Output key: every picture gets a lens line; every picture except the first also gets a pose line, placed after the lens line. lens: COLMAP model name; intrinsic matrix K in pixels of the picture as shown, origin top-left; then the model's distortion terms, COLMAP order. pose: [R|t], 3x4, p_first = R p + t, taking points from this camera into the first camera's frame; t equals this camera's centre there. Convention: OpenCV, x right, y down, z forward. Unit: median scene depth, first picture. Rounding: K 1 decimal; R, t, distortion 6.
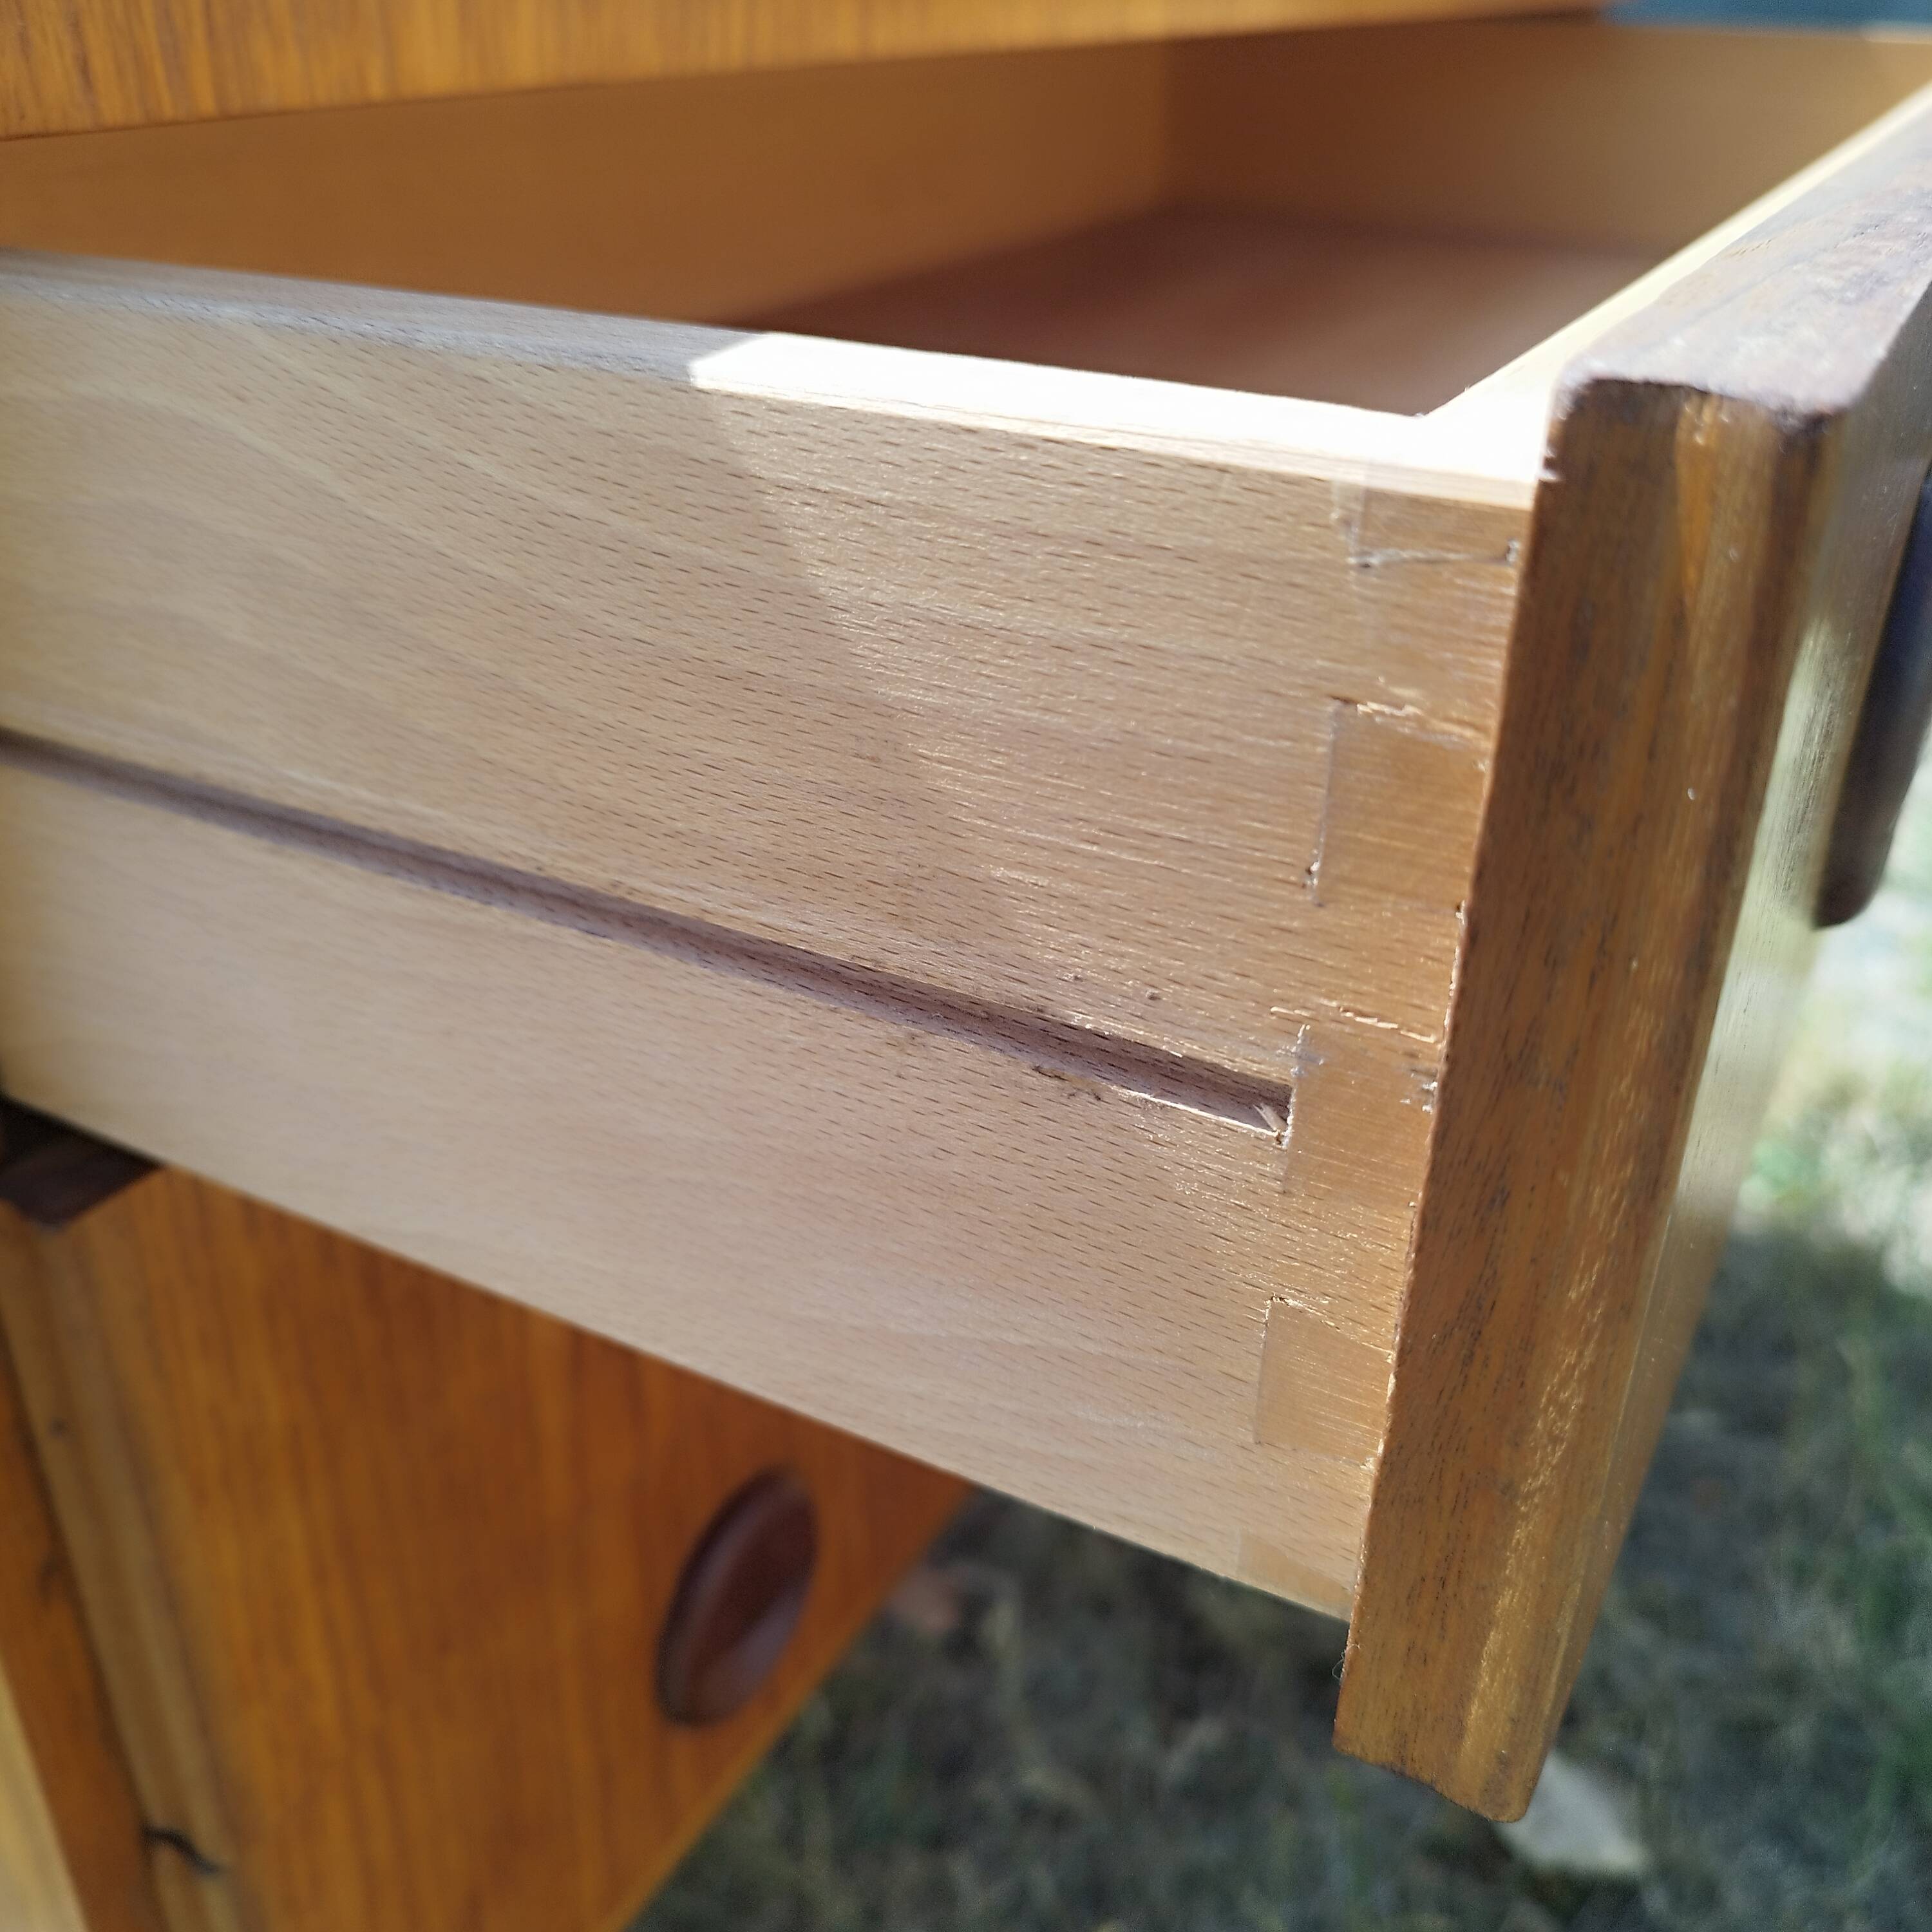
lens RADIAL K [[1919.0, 0, 969.5], [0, 1919.0, 965.0], [0, 0, 1]] dist [-0.031195, 0.000000]
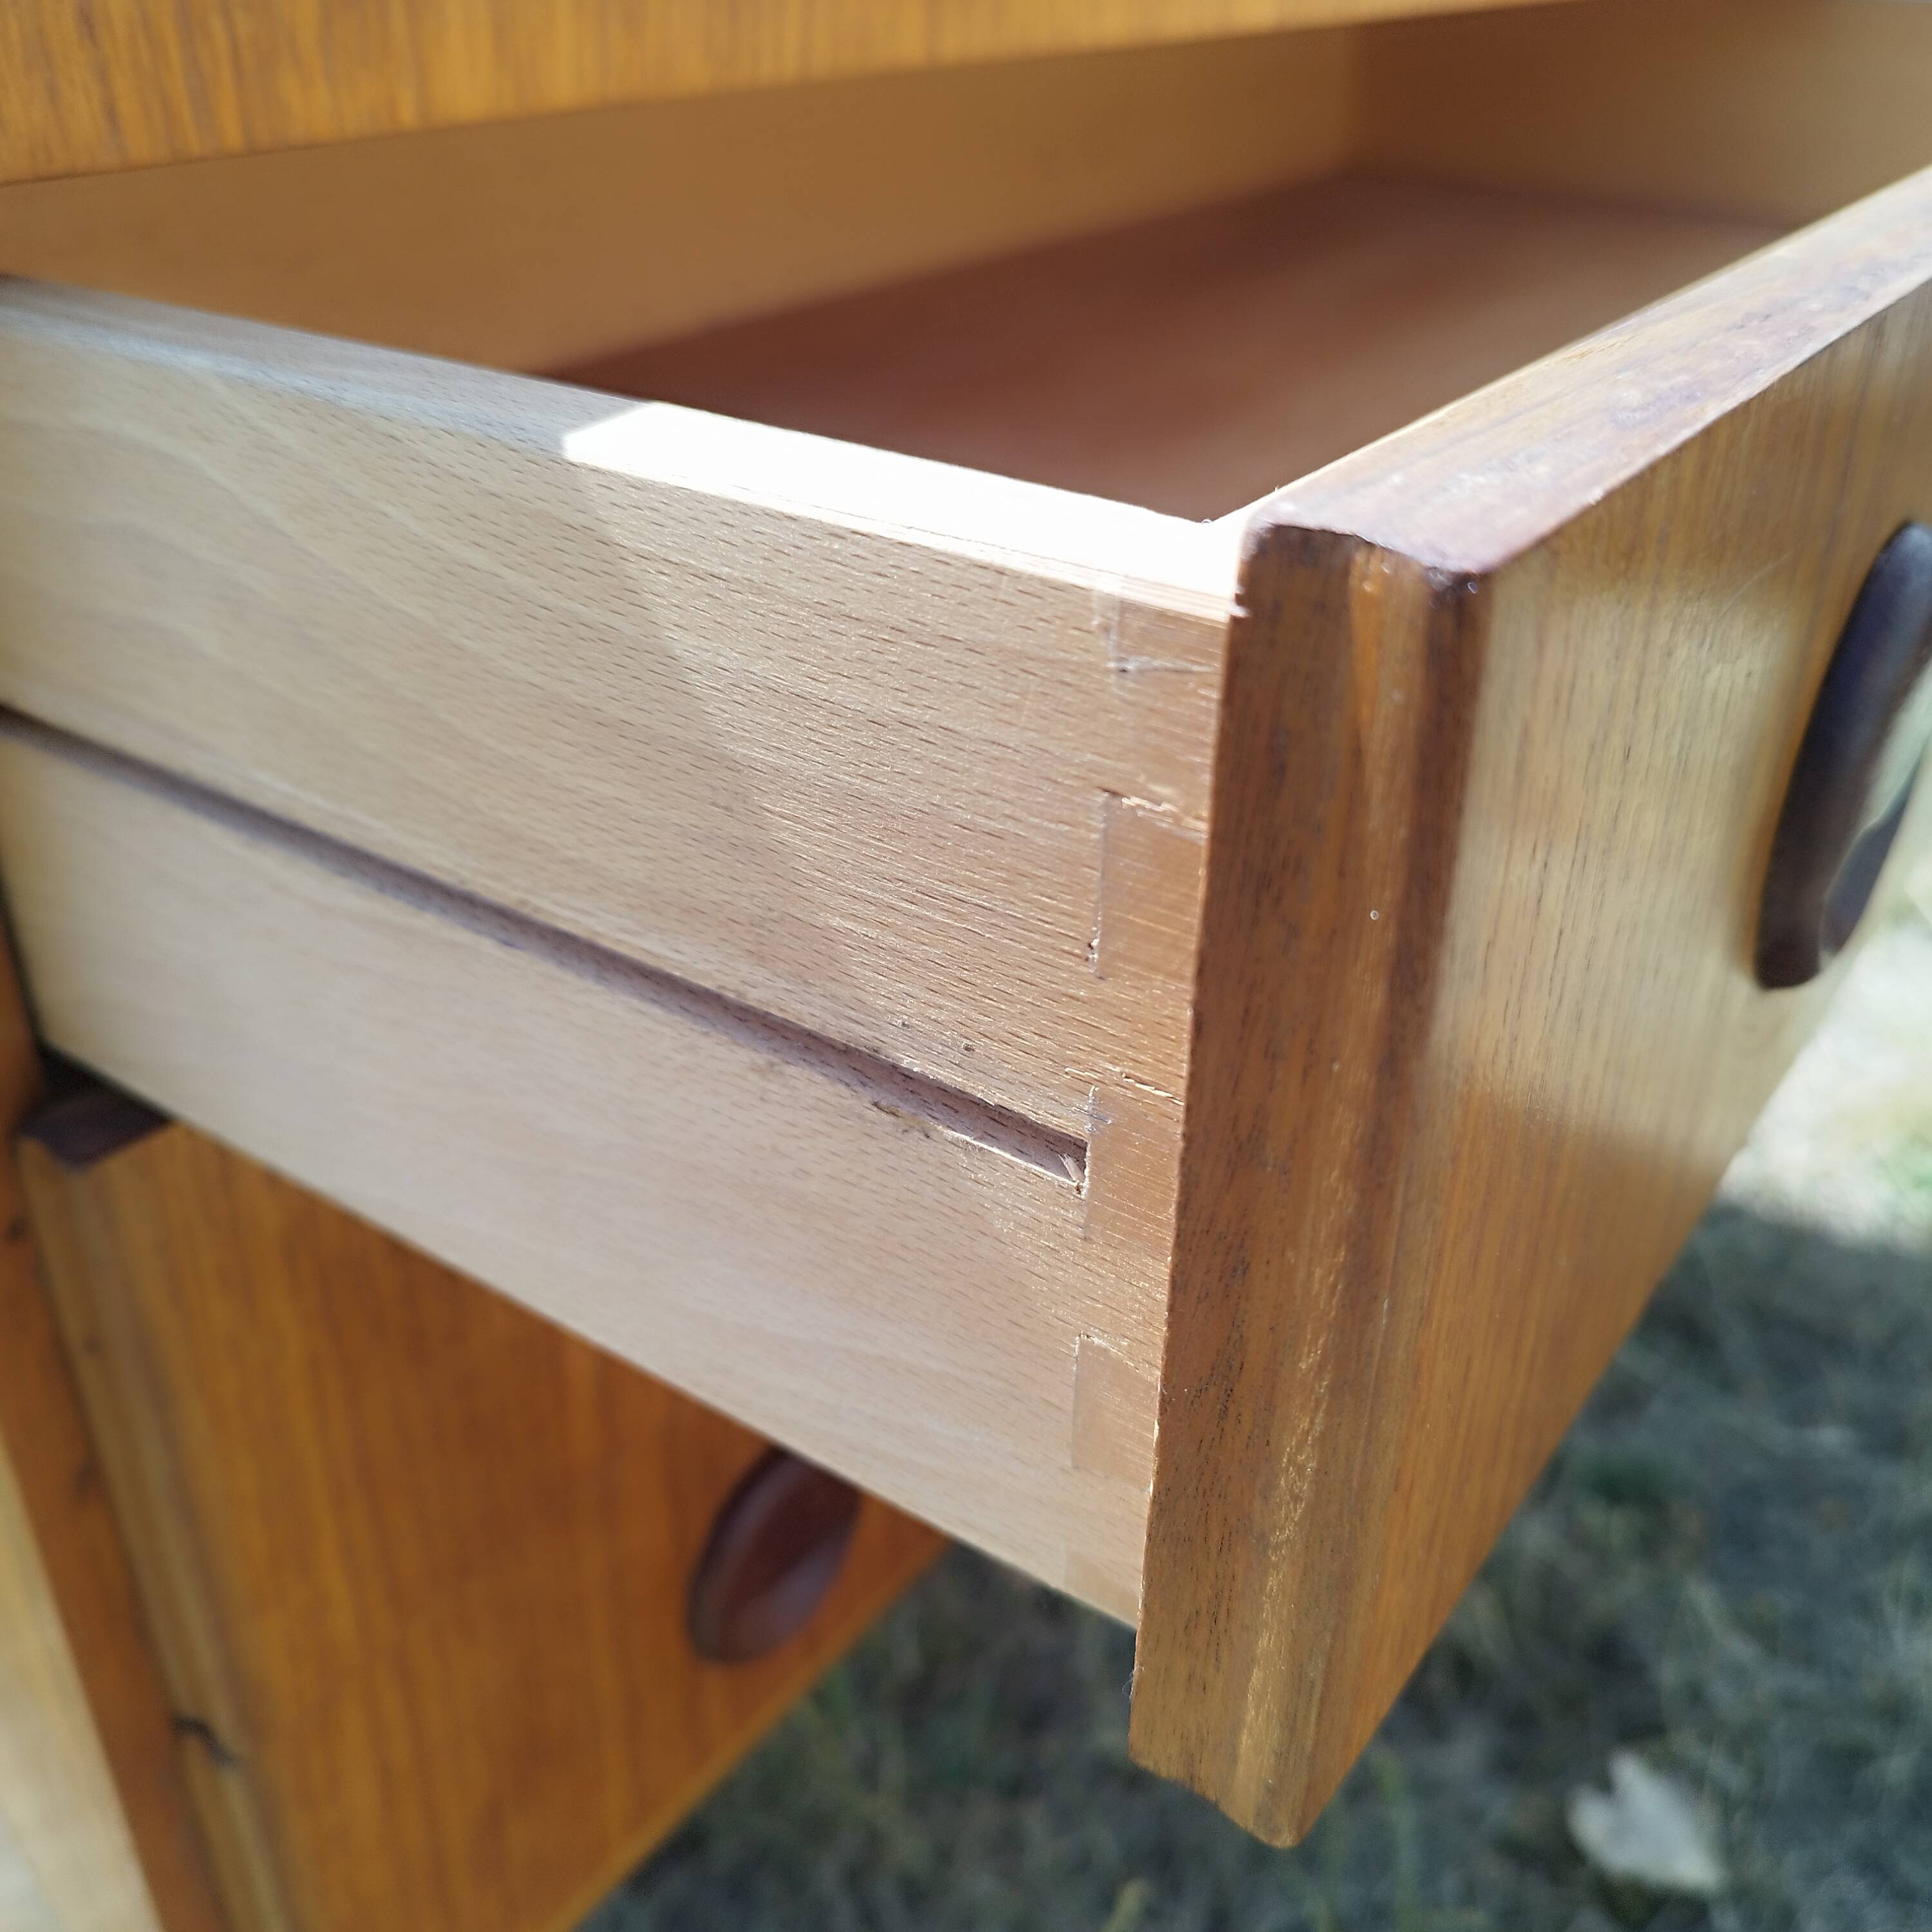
lens RADIAL K [[1919.0, 0, 959.0], [0, 1919.0, 965.8], [0, 0, 1]] dist [-0.031195, 0.000000]
pose [[0.993883, 0.057546, -0.094261, 0.175941], [-0.055066, 0.998070, 0.028706, -0.055184], [0.095731, -0.023340, 0.995134, -0.052264]]
